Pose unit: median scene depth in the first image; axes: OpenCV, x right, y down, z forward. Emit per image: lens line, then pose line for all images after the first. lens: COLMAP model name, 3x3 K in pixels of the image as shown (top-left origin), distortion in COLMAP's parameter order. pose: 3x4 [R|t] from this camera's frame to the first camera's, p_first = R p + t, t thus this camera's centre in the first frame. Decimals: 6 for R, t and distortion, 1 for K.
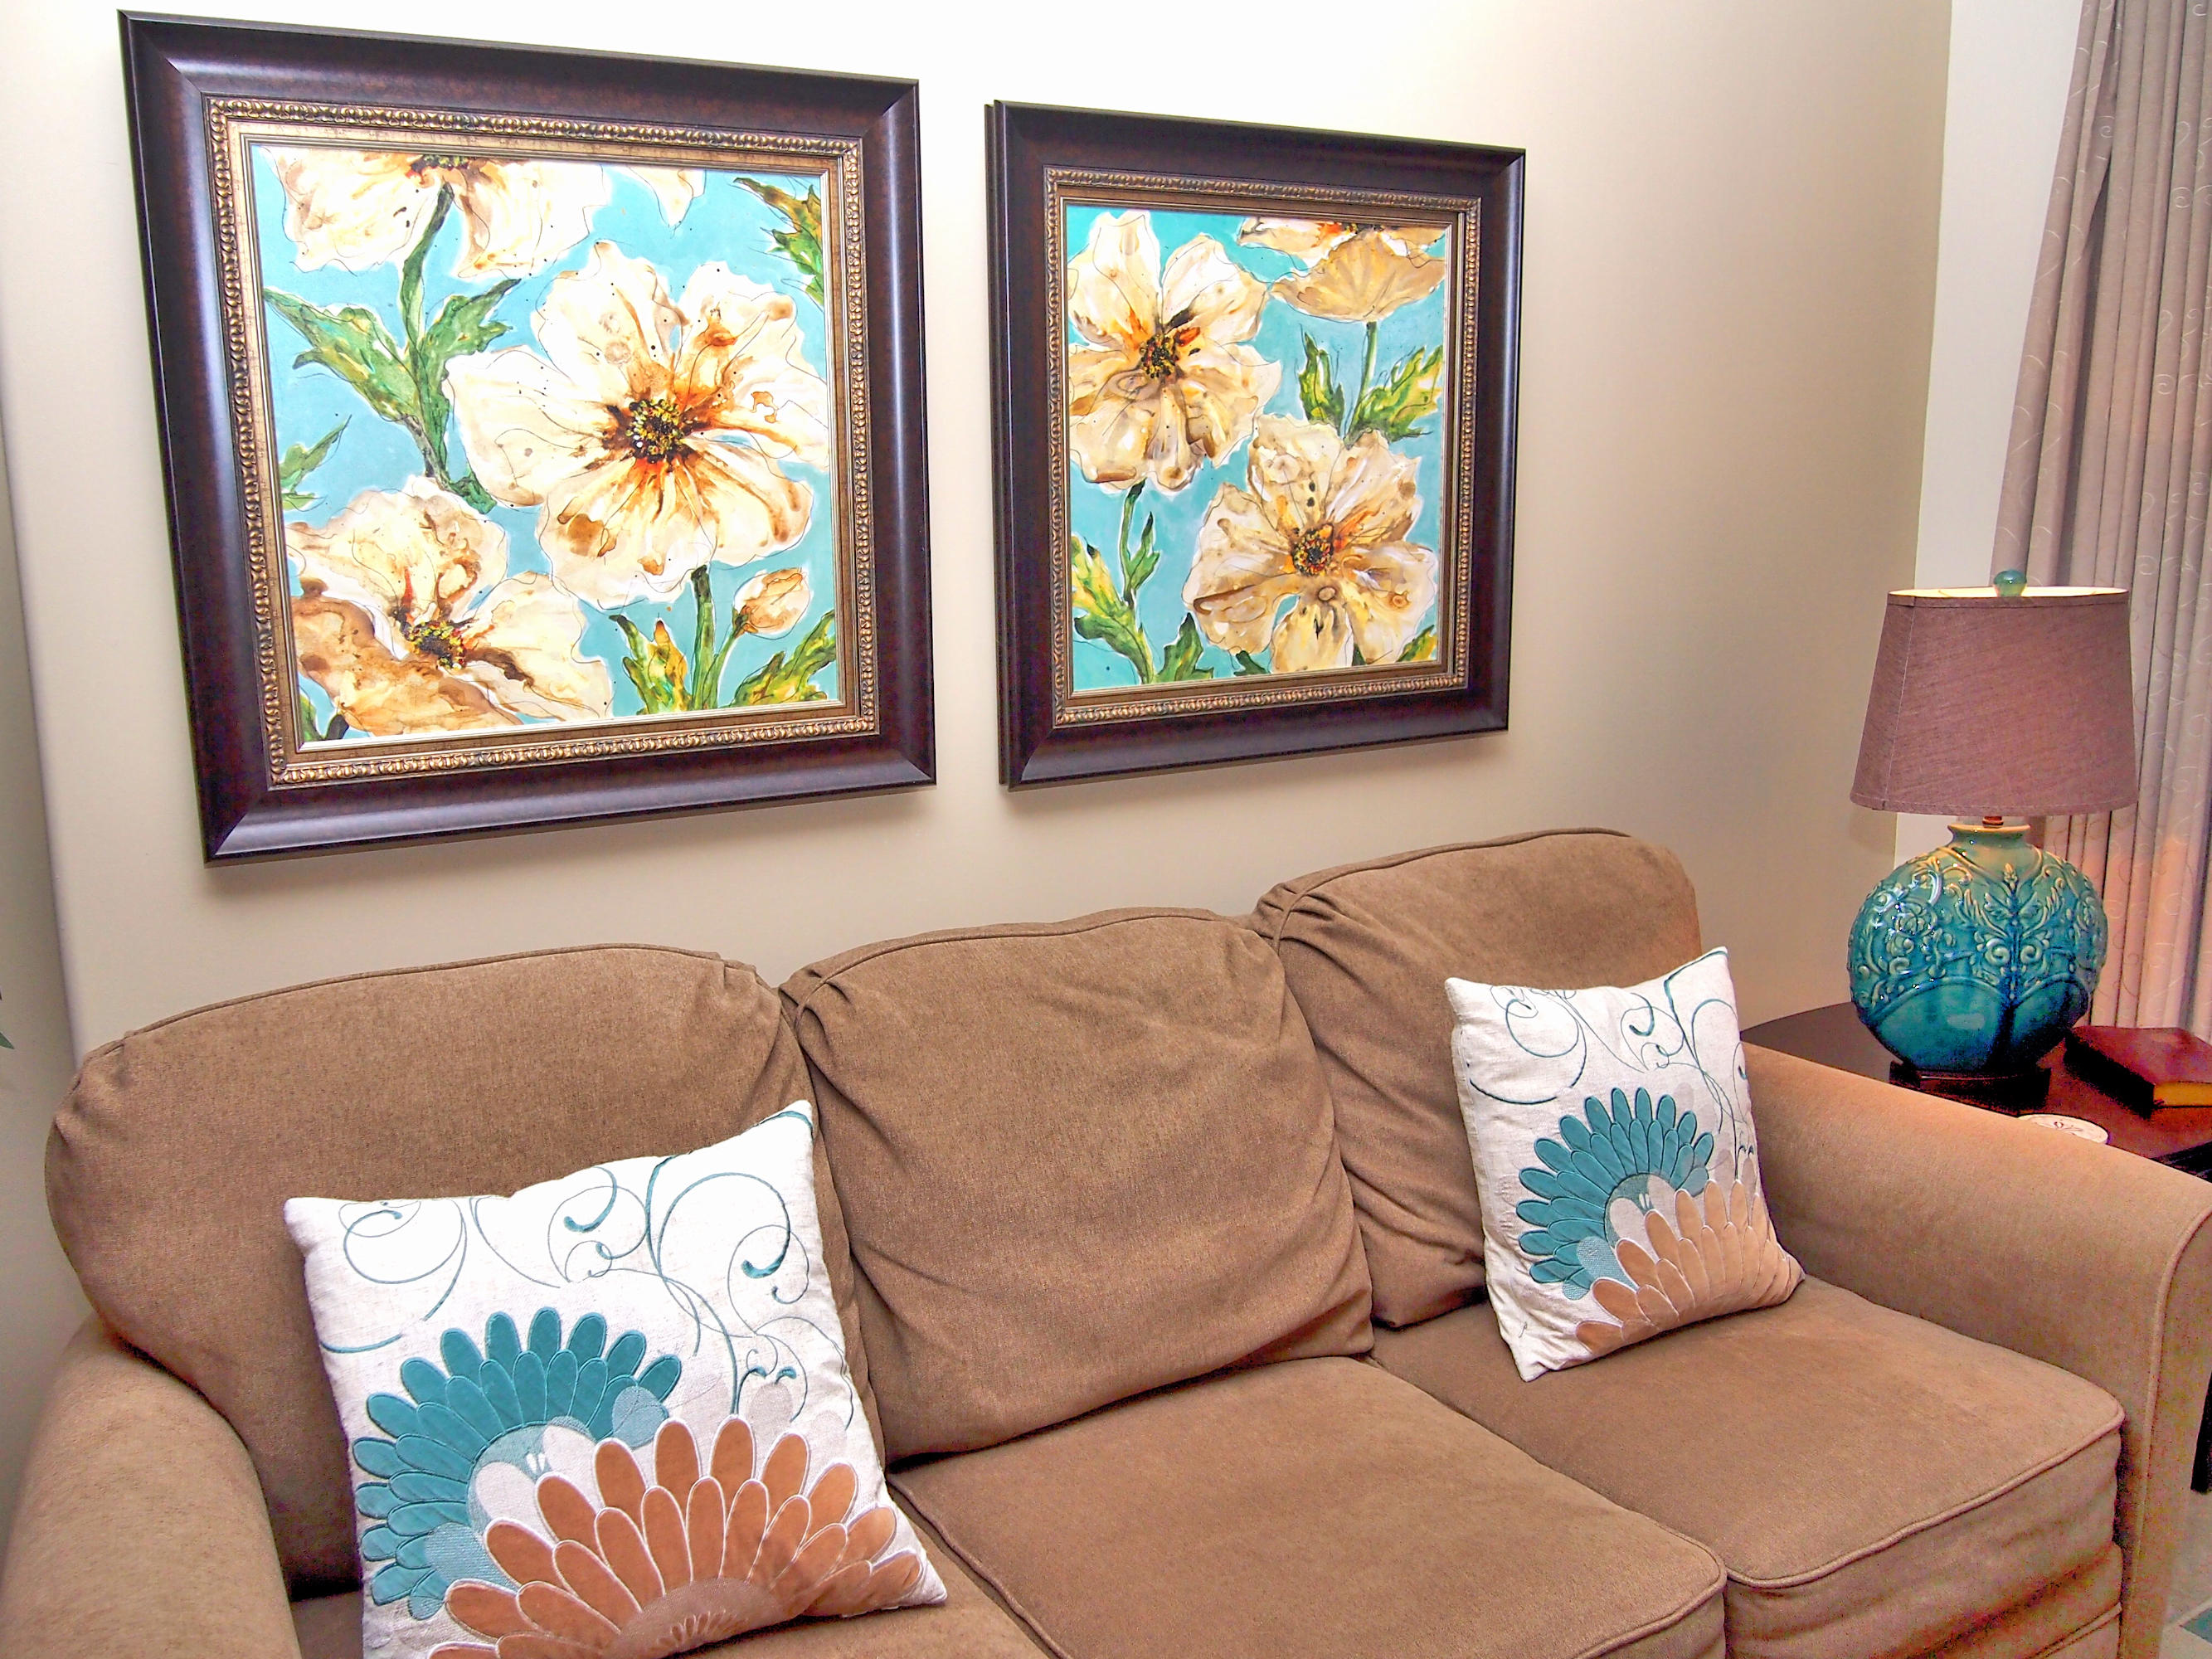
lens RADIAL K [[1798.1, 0, 1100.6], [0, 1798.1, 838.0], [0, 0, 1]] dist [-0.071899, 0.032092]
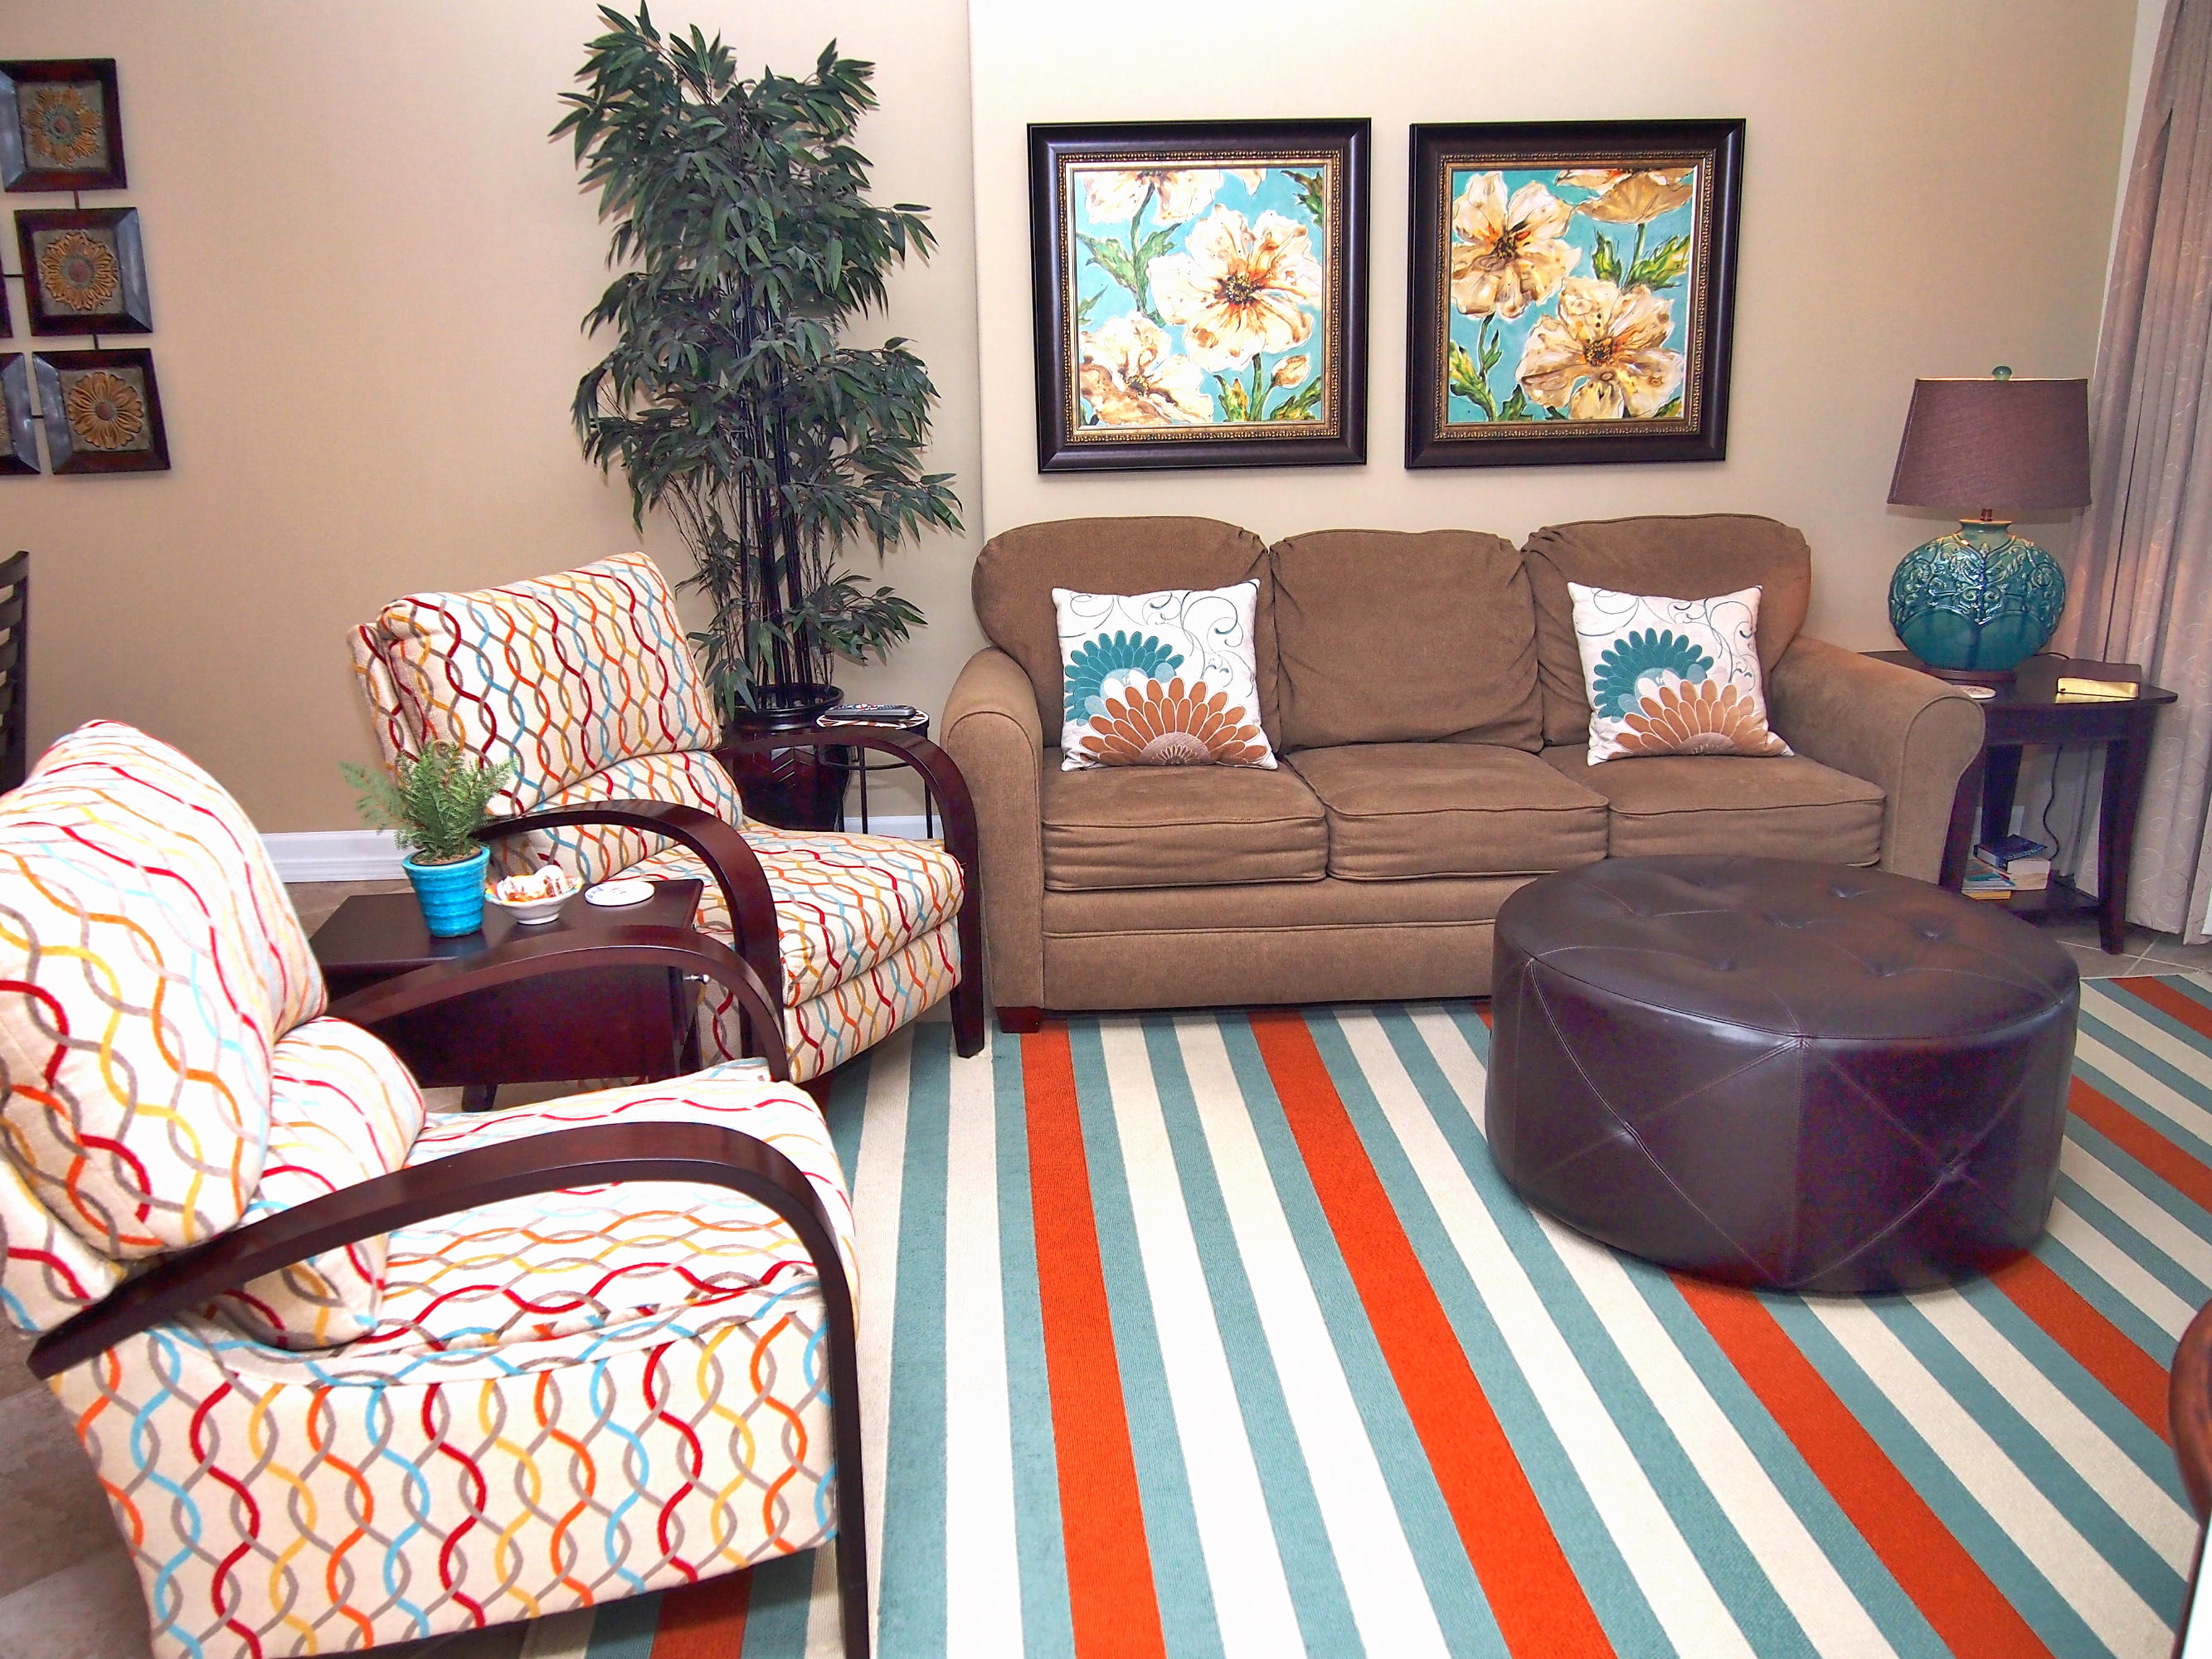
lens RADIAL K [[1798.1, 0, 1107.4], [0, 1798.1, 829.9], [0, 0, 1]] dist [-0.071899, 0.032092]
pose [[0.898215, 0.117826, -0.423470, 0.589601], [-0.078063, 0.990849, 0.110115, 0.192118], [0.432569, -0.065849, 0.899193, -1.045155]]
